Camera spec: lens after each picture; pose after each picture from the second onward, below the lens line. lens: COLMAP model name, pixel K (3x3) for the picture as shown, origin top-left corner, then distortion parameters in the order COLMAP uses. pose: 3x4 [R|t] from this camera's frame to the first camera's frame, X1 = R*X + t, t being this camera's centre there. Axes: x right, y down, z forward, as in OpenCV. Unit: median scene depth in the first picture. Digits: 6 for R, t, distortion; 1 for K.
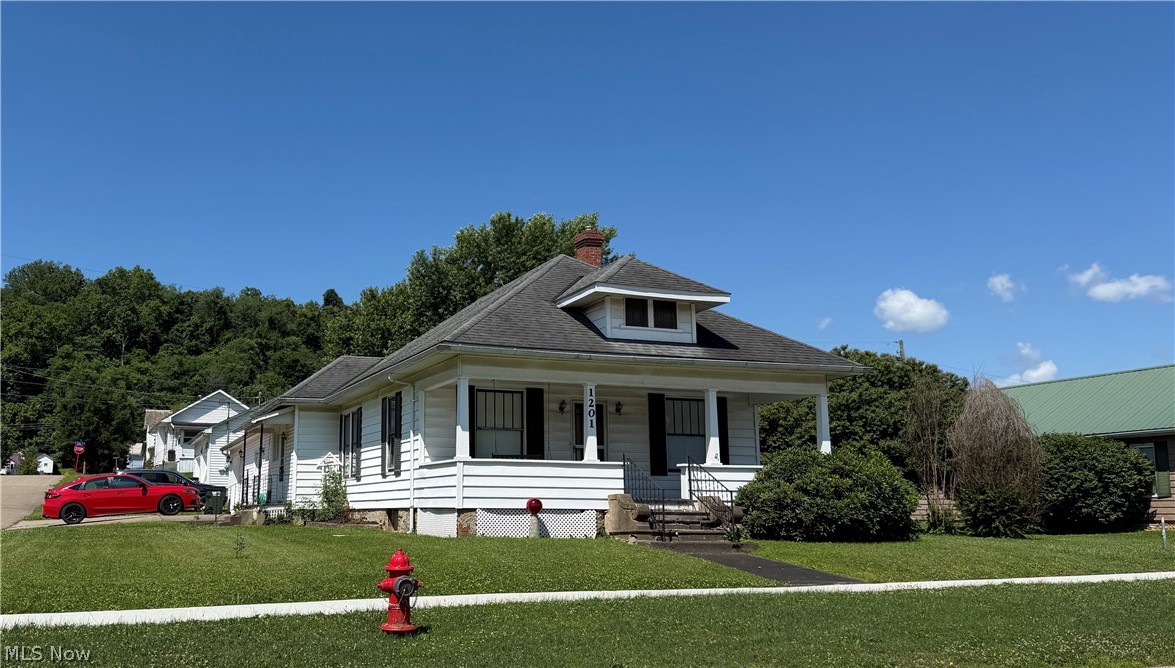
lens RADIAL K [[1043.5, 0, 444.0], [0, 1043.5, 337.2], [0, 0, 1]] dist [0.150790, -0.237456]
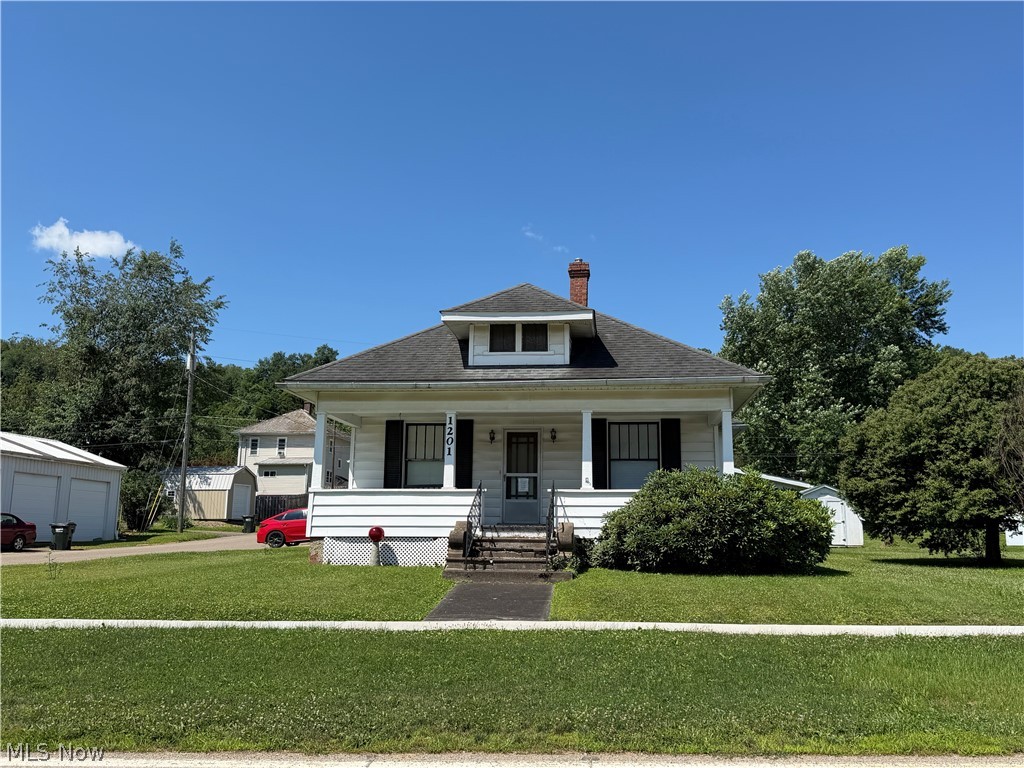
lens RADIAL K [[869.0, 0, 512.0], [0, 869.0, 384.0], [0, 0, 1]] dist [0.183106, -0.327302]
pose [[0.905245, -0.068529, -0.419327, 0.530963], [0.064396, 0.997635, -0.024021, 0.040164], [0.419982, -0.005258, 0.907517, 0.255612]]
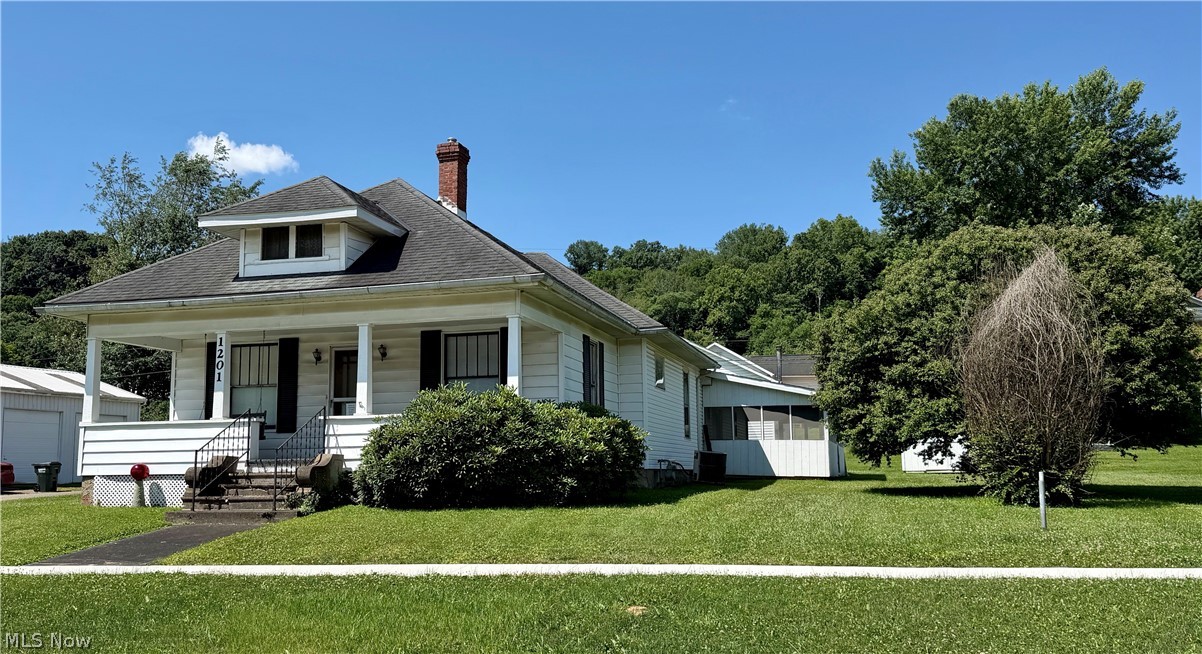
lens RADIAL K [[1067.7, 0, 534.3], [0, 1067.7, 331.3], [0, 0, 1]] dist [0.140632, -0.154833]
pose [[0.803781, -0.086305, -0.588632, 0.858604], [0.109378, 0.993994, 0.003617, 0.067348], [0.584785, -0.067290, 0.808393, 0.407533]]
